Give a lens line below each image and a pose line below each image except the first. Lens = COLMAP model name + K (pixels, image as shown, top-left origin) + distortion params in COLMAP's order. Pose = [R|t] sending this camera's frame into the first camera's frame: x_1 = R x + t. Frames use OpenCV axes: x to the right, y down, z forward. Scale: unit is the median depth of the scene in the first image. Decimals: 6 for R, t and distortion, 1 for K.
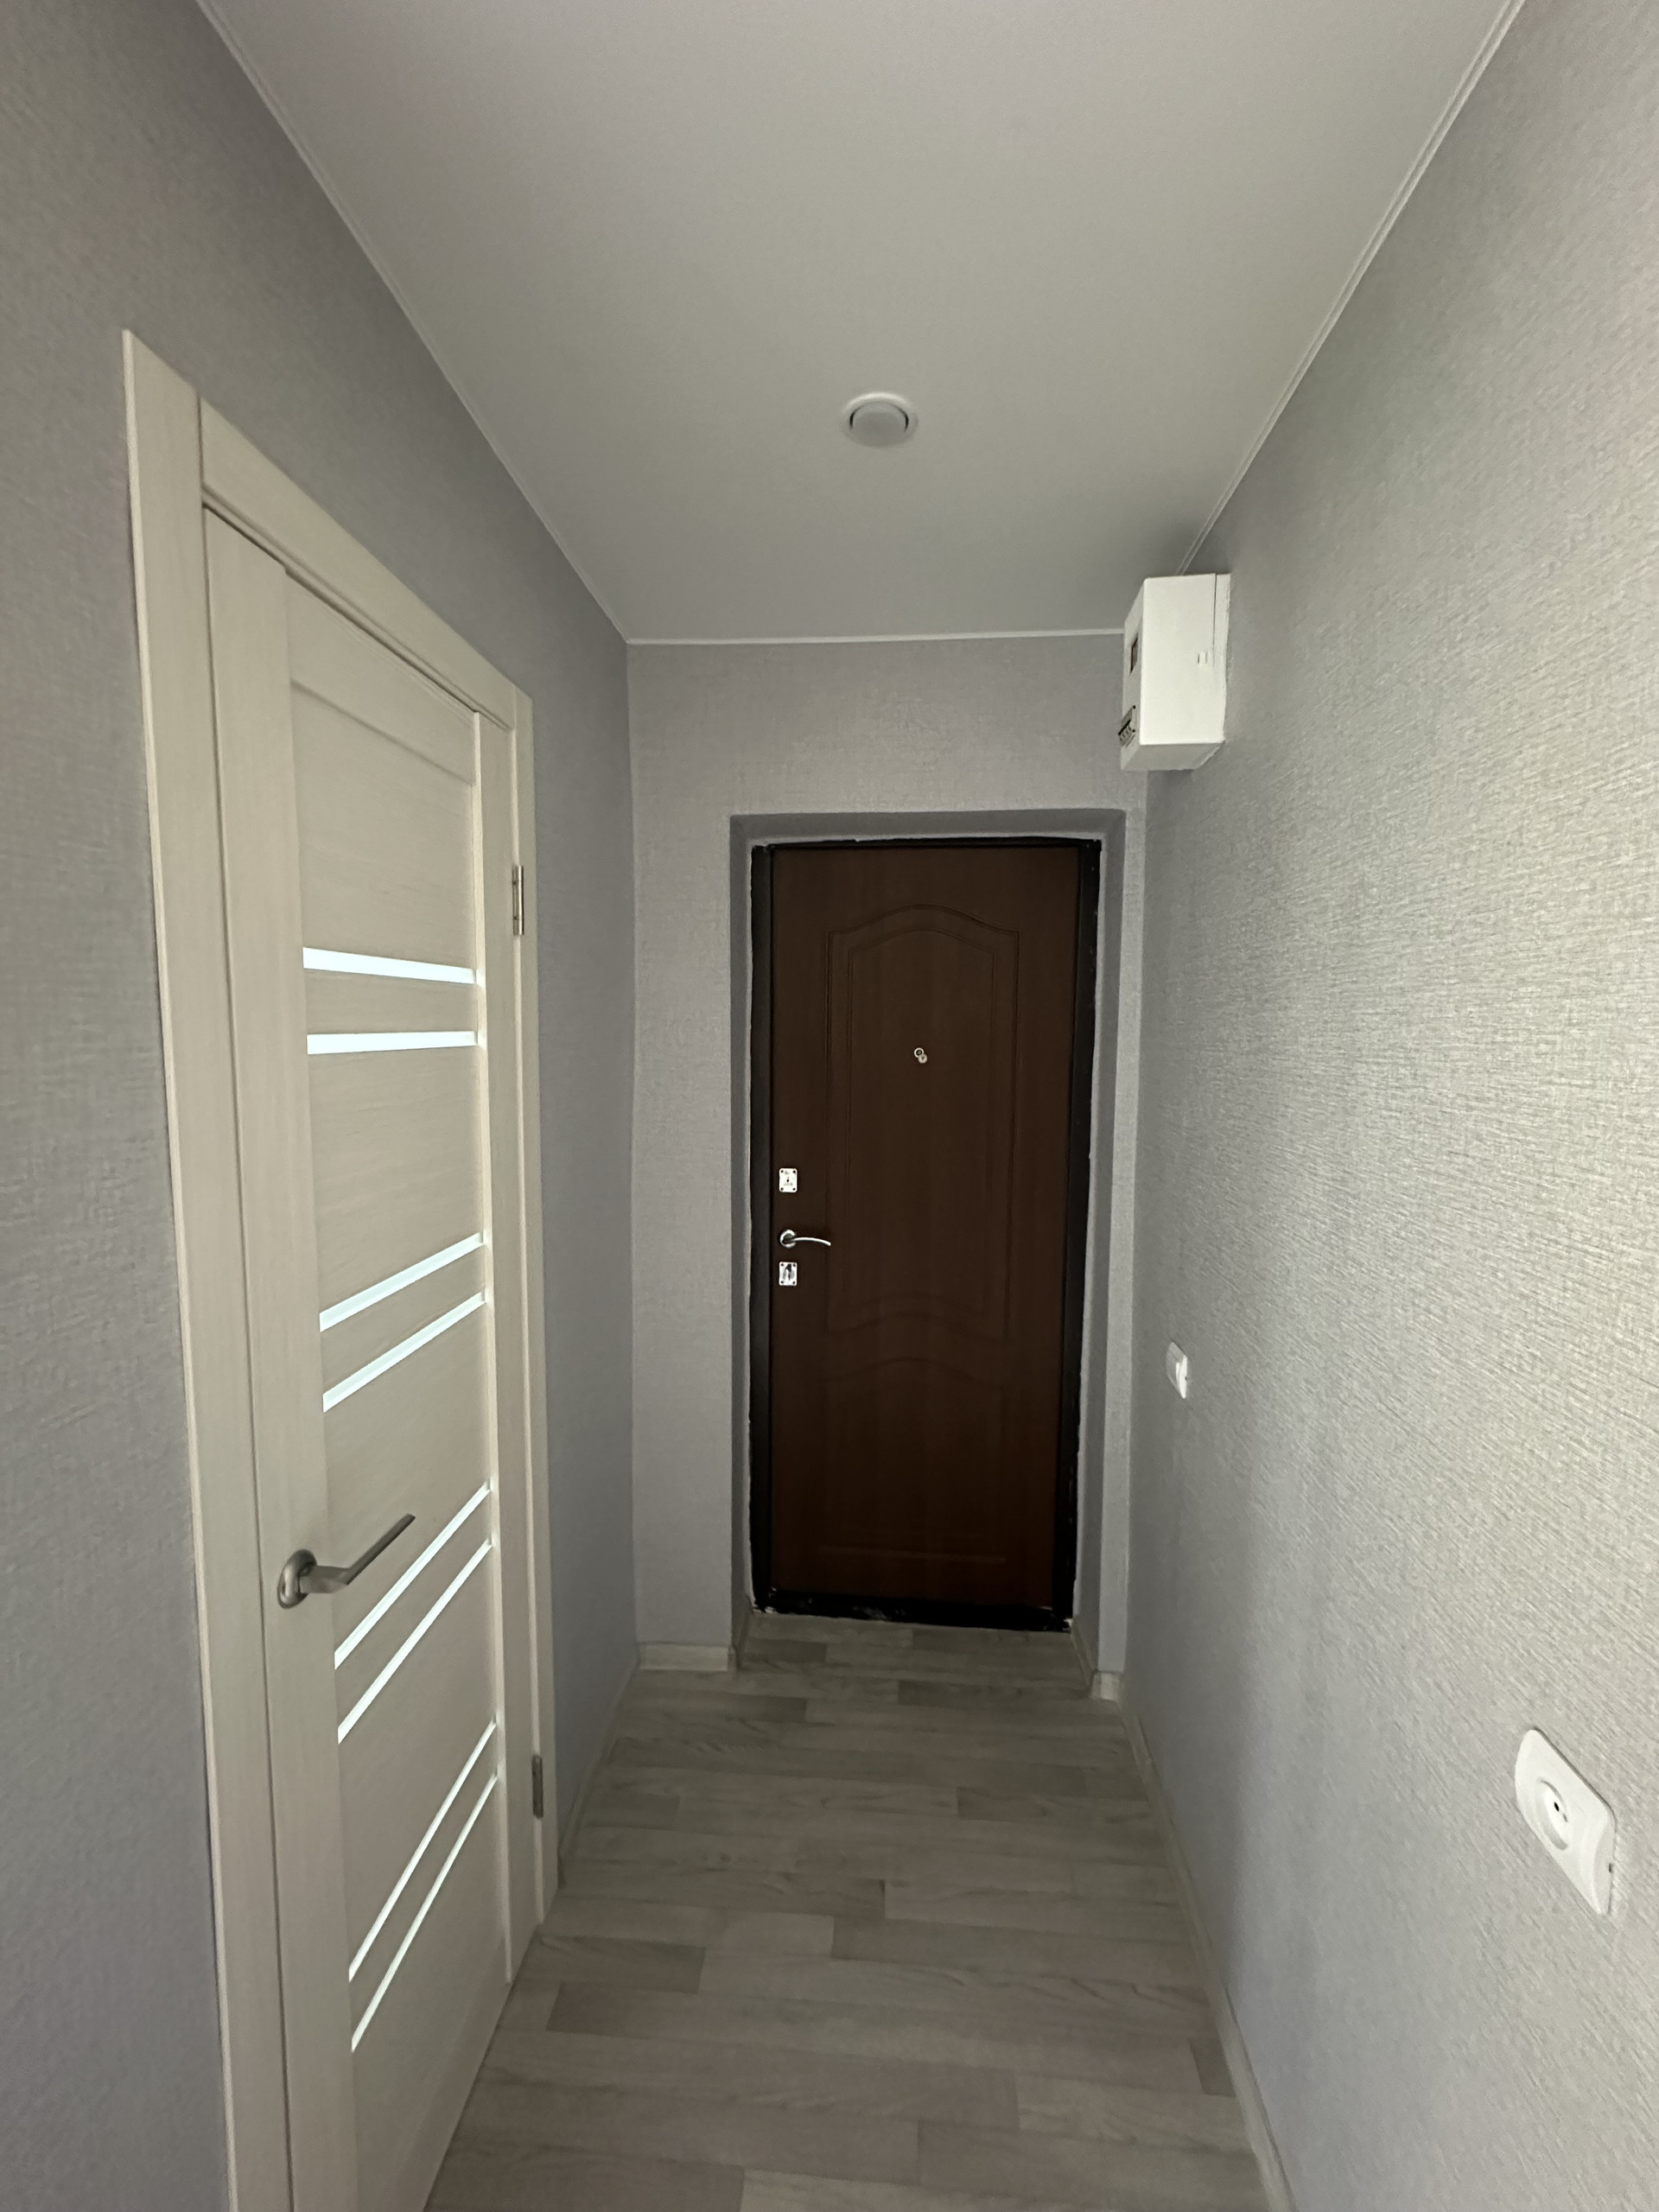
lens RADIAL K [[881.8, 0, 822.6], [0, 881.8, 1106.8], [0, 0, 1]] dist [0.000460, 0.000477]
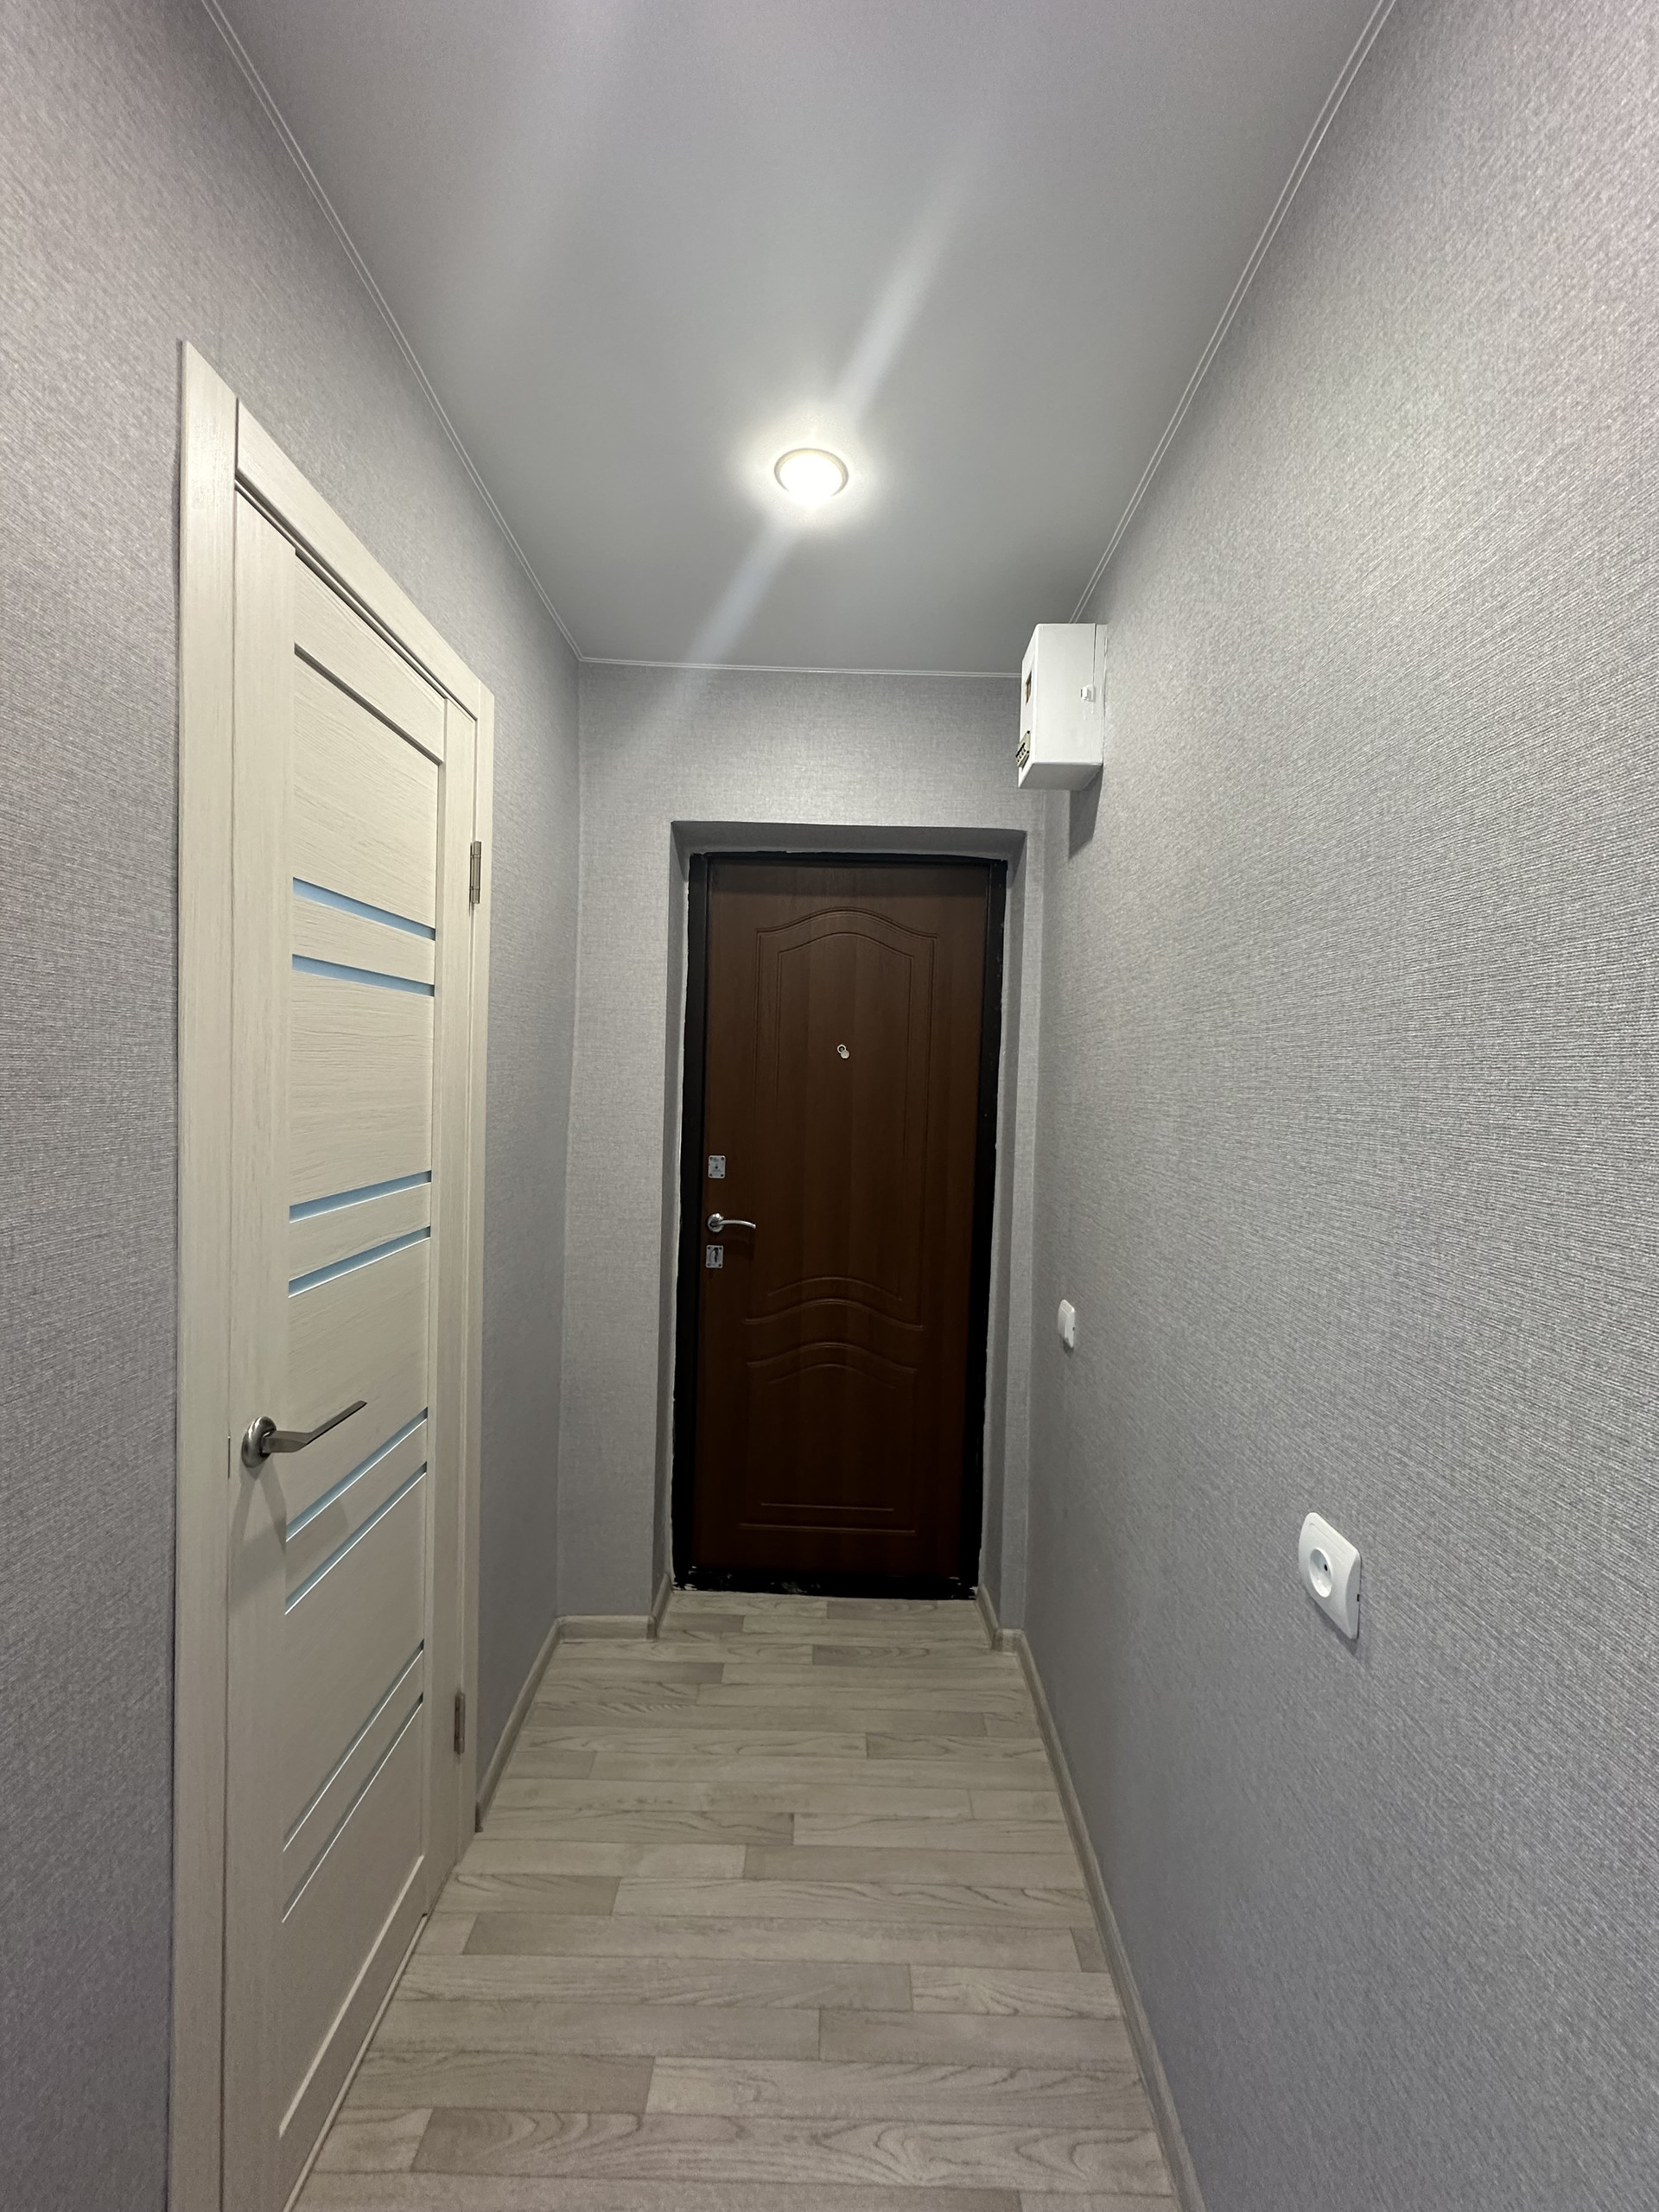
lens RADIAL K [[881.8, 0, 822.6], [0, 881.8, 1106.8], [0, 0, 1]] dist [0.000460, 0.000477]
pose [[0.996709, 0.020402, 0.078451, 0.003703], [-0.016261, 0.998458, -0.053072, 0.085542], [-0.079412, 0.051621, 0.995504, -0.085974]]
